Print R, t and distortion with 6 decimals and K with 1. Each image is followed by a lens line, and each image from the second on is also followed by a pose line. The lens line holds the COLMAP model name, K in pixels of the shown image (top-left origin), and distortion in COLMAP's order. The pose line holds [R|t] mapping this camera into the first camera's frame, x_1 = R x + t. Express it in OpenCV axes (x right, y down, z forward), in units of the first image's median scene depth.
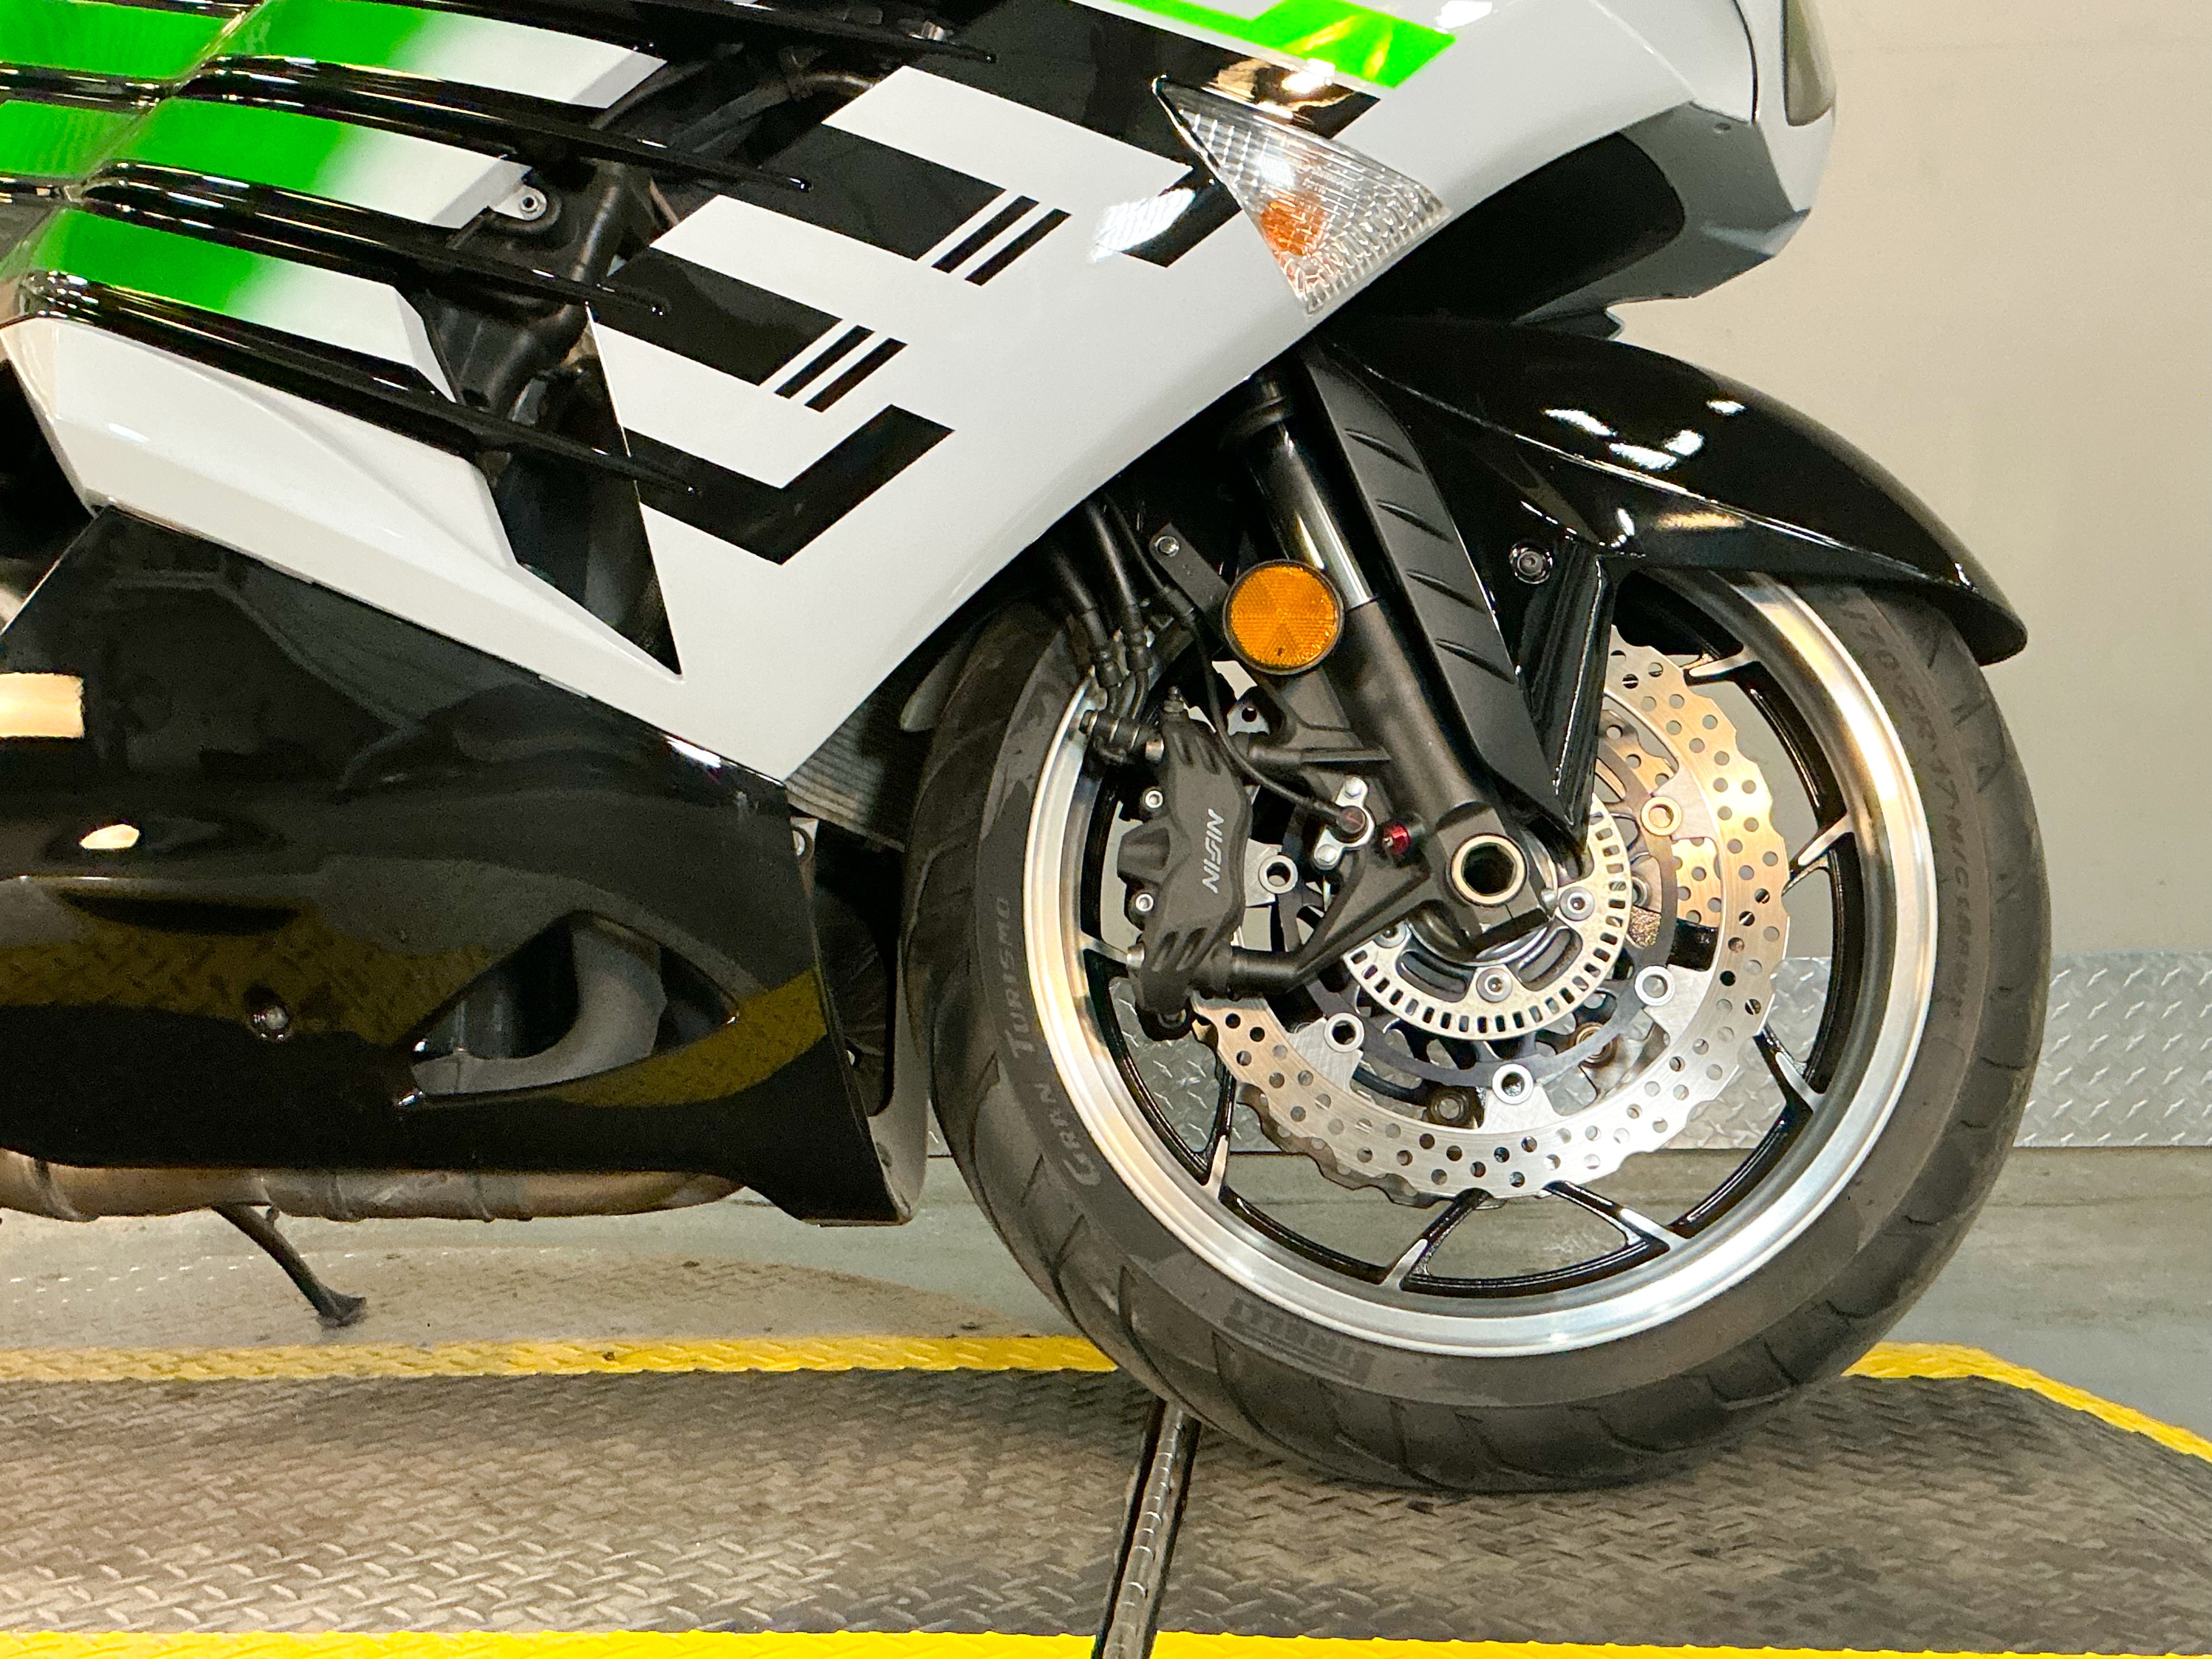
lens RADIAL K [[2598.6, 0, 1106.0], [0, 2598.6, 829.5], [0, 0, 1]] dist [0.152235, -0.320843]
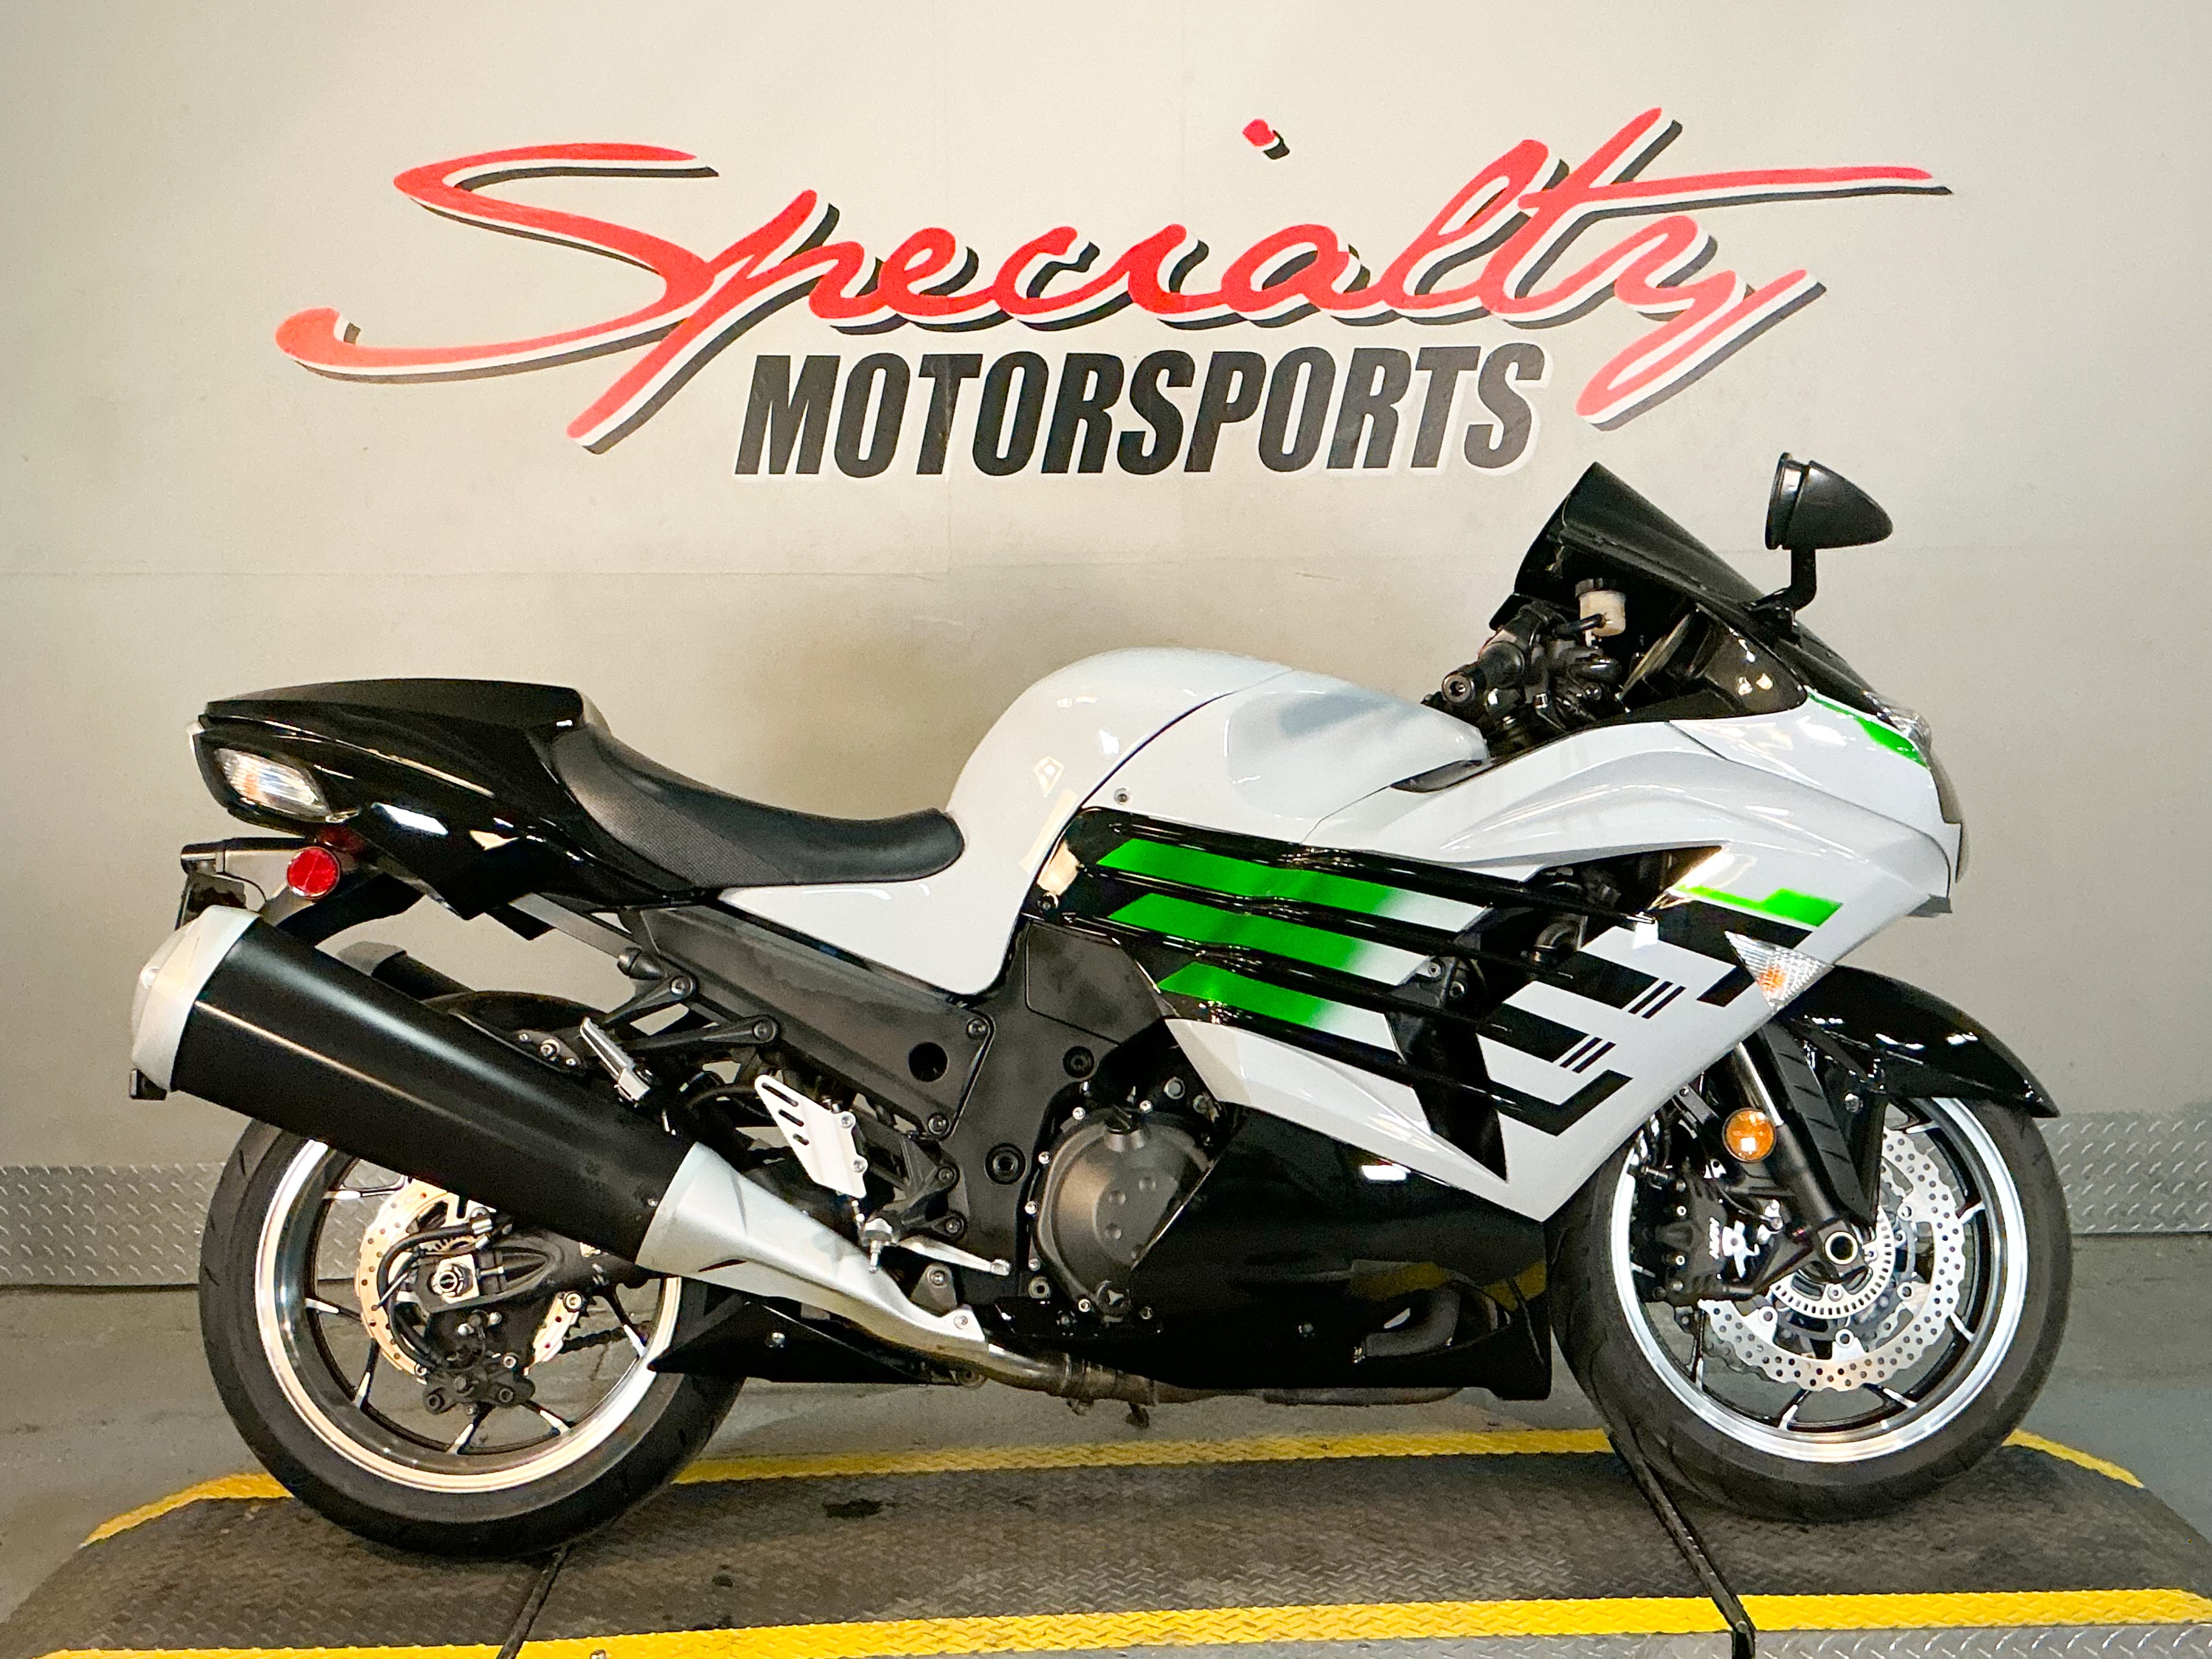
lens RADIAL K [[2598.6, 0, 1106.0], [0, 2598.6, 829.5], [0, 0, 1]] dist [0.152235, -0.320843]
pose [[0.995200, -0.011002, 0.097241, -0.673309], [0.006430, 0.998865, 0.047202, -0.439060], [-0.097650, -0.046350, 0.994141, -1.121165]]
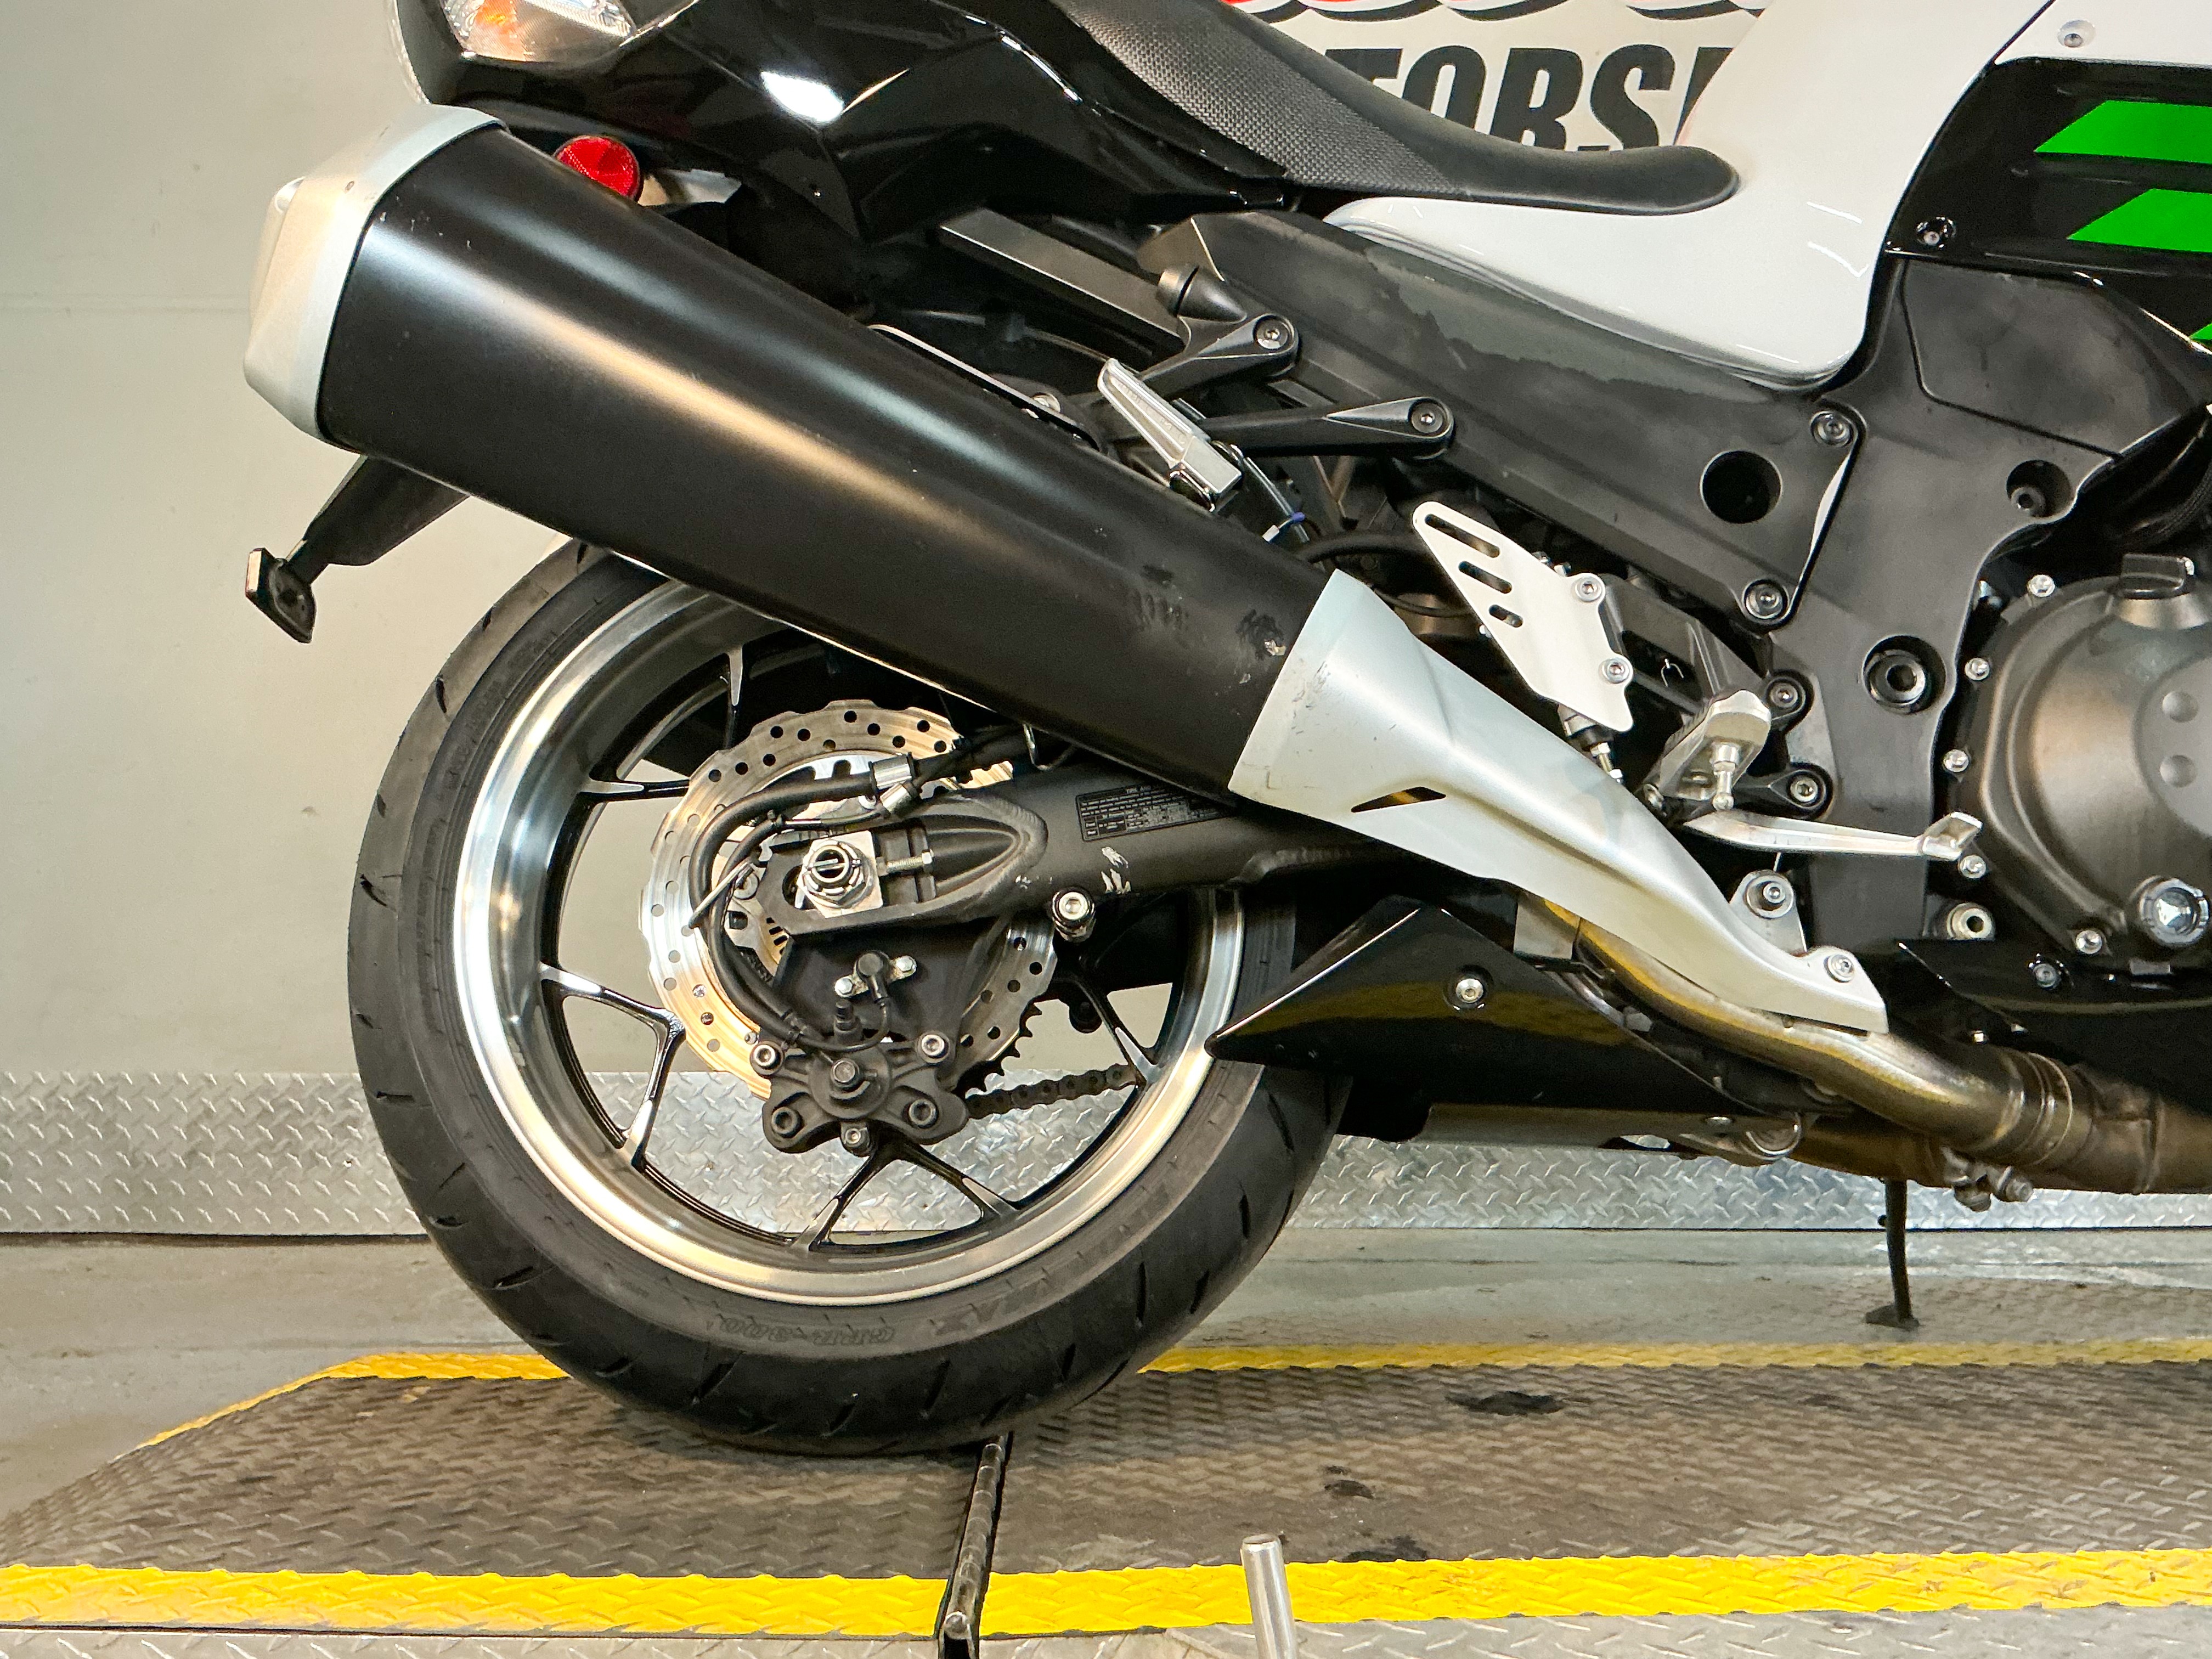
lens RADIAL K [[2175.3, 0, 1106.0], [0, 2175.3, 829.5], [0, 0, 1]] dist [0.184138, -0.434545]
pose [[0.996518, 0.019444, 0.081075, -0.961481], [-0.012287, 0.996057, -0.087864, 0.090095], [-0.082464, 0.086562, 0.992828, 0.117789]]
